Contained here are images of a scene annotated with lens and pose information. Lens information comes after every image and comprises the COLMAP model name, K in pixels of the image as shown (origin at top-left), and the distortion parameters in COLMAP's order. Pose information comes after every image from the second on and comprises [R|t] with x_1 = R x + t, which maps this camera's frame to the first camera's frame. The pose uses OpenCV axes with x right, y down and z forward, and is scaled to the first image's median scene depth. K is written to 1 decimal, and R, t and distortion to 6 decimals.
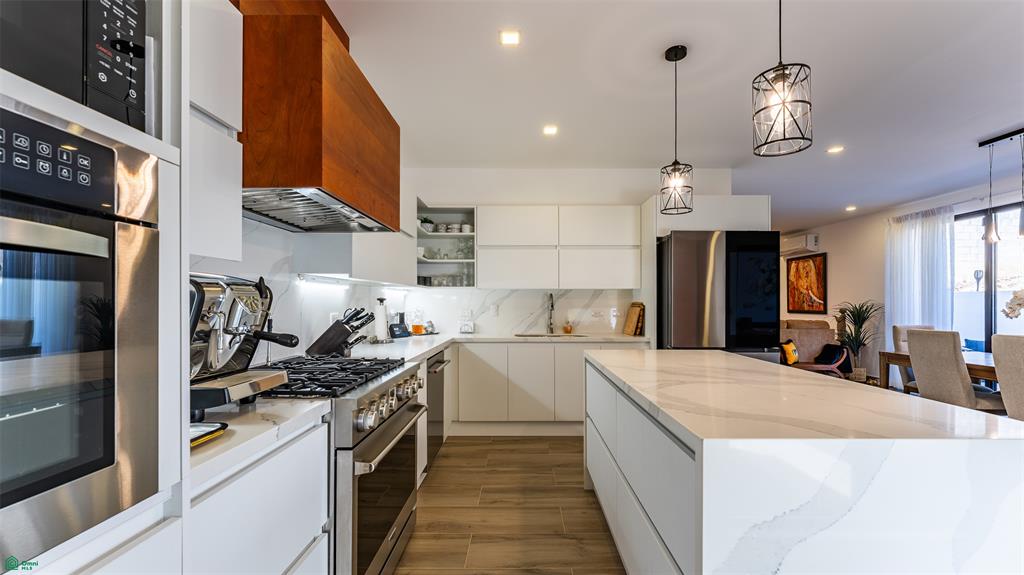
lens RADIAL K [[431.1, 0, 521.0], [0, 431.1, 301.4], [0, 0, 1]] dist [-0.001177, -0.000027]
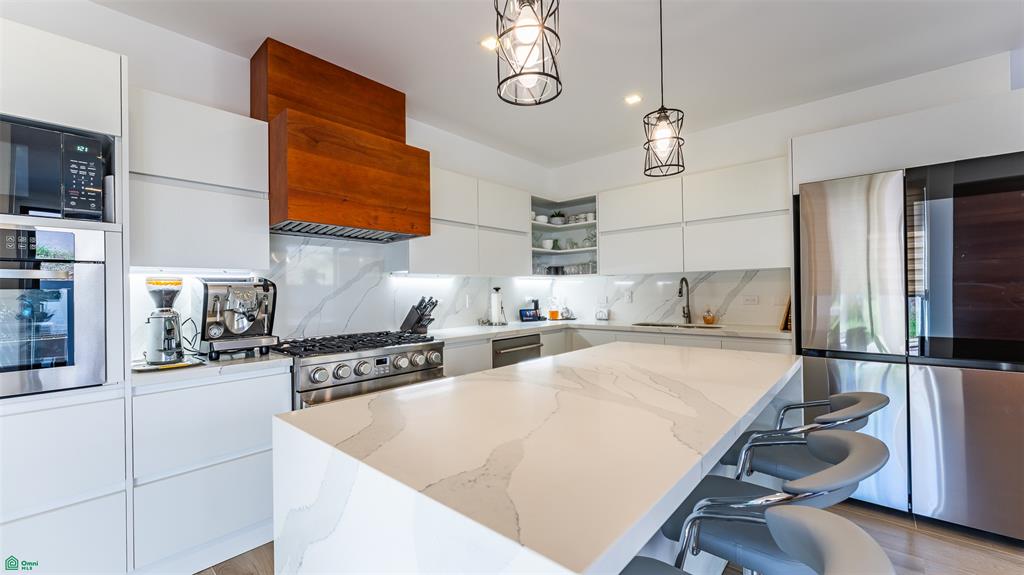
lens RADIAL K [[408.7, 0, 503.6], [0, 408.7, 289.9], [0, 0, 1]] dist [0.000559, -0.000181]
pose [[0.743268, -0.017060, -0.668776, 0.363326], [0.019297, 0.999806, -0.004058, 0.003224], [0.668715, -0.009889, 0.743453, 0.143706]]
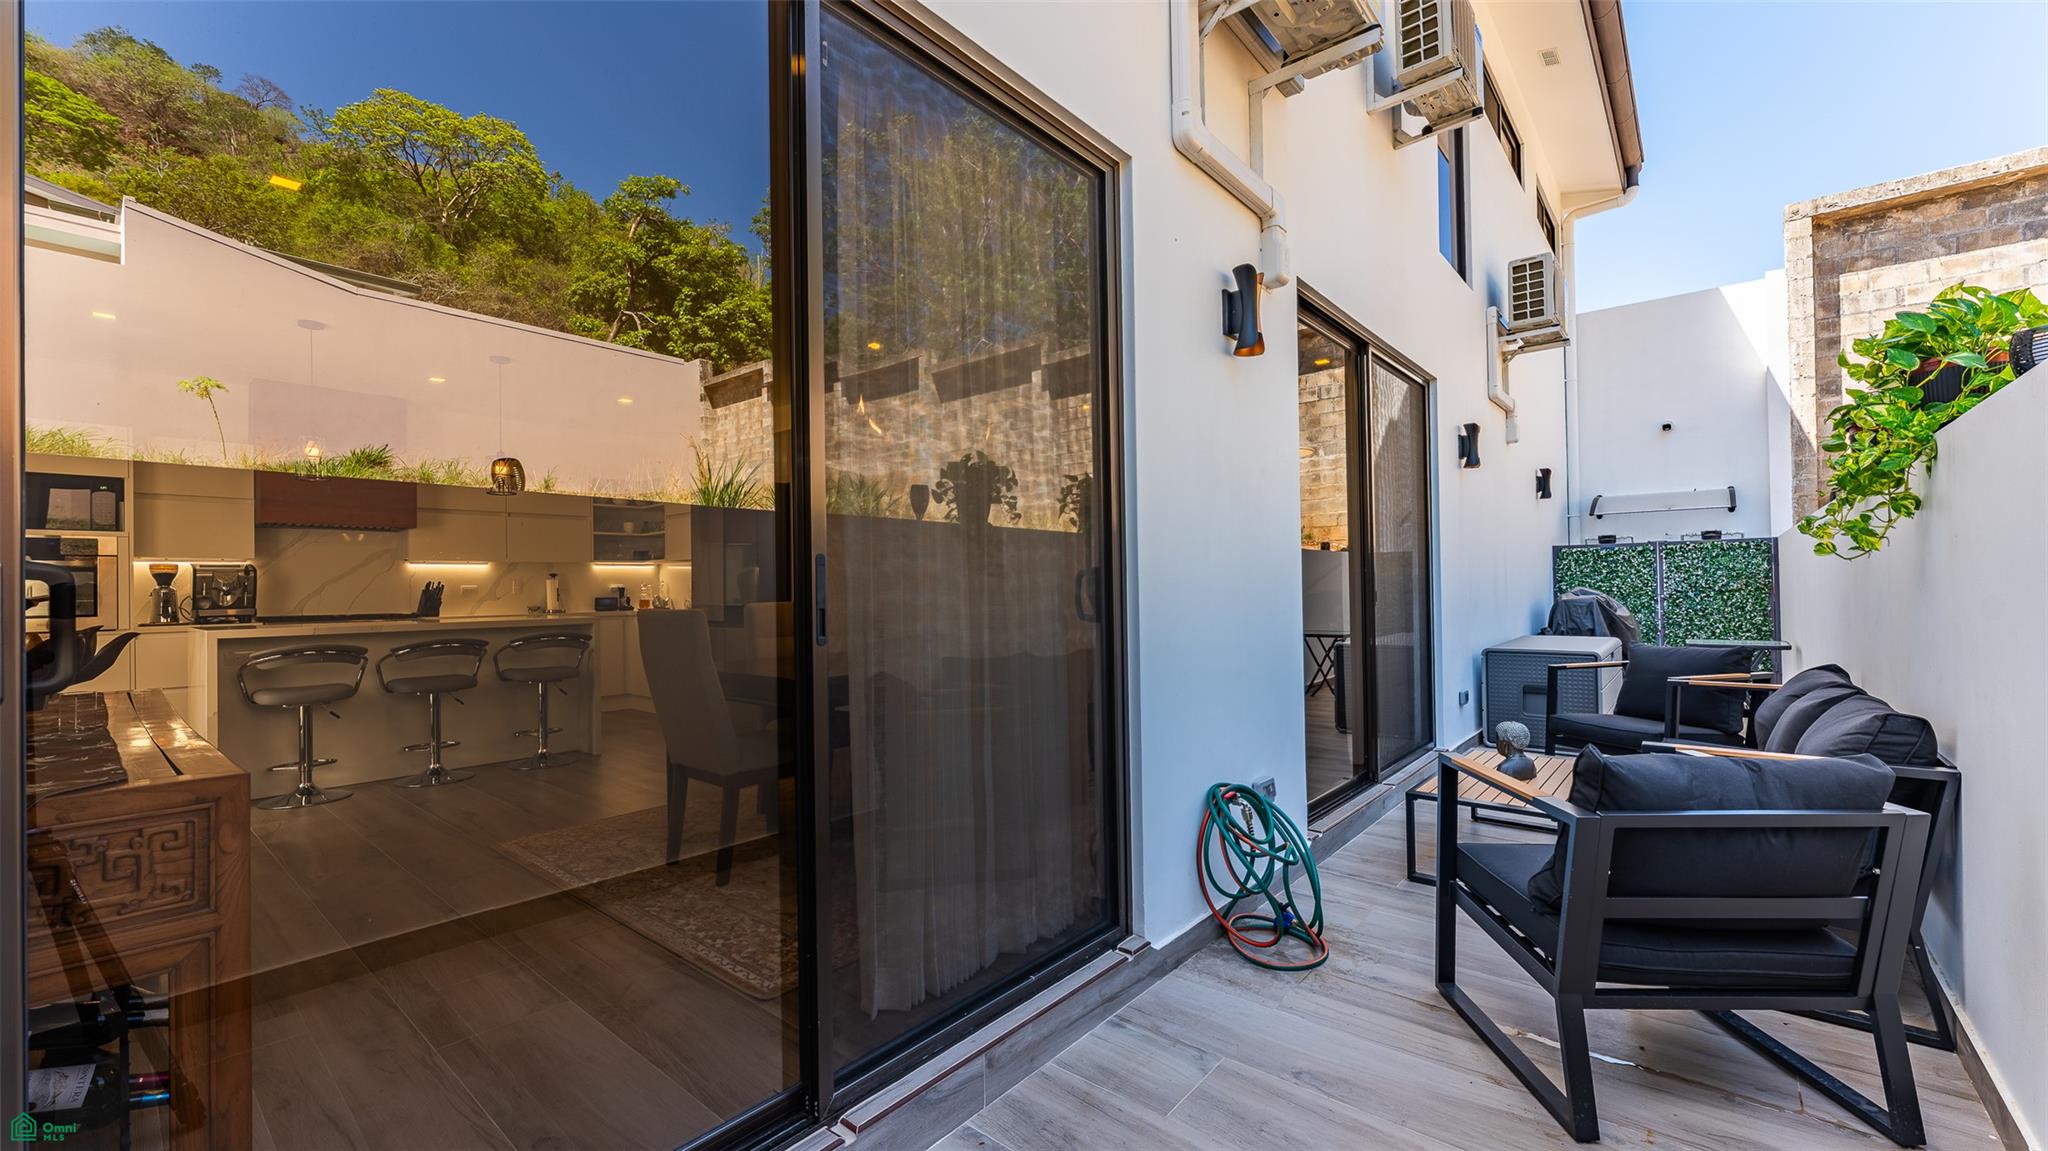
lens RADIAL K [[817.5, 0, 1029.2], [0, 817.5, 575.1], [0, 0, 1]] dist [0.000559, -0.000181]
pose [[0.776553, -0.015754, -0.629855, 1.677041], [0.012889, 0.999875, -0.009119, 0.026884], [0.629920, -0.001037, 0.776659, 0.085180]]
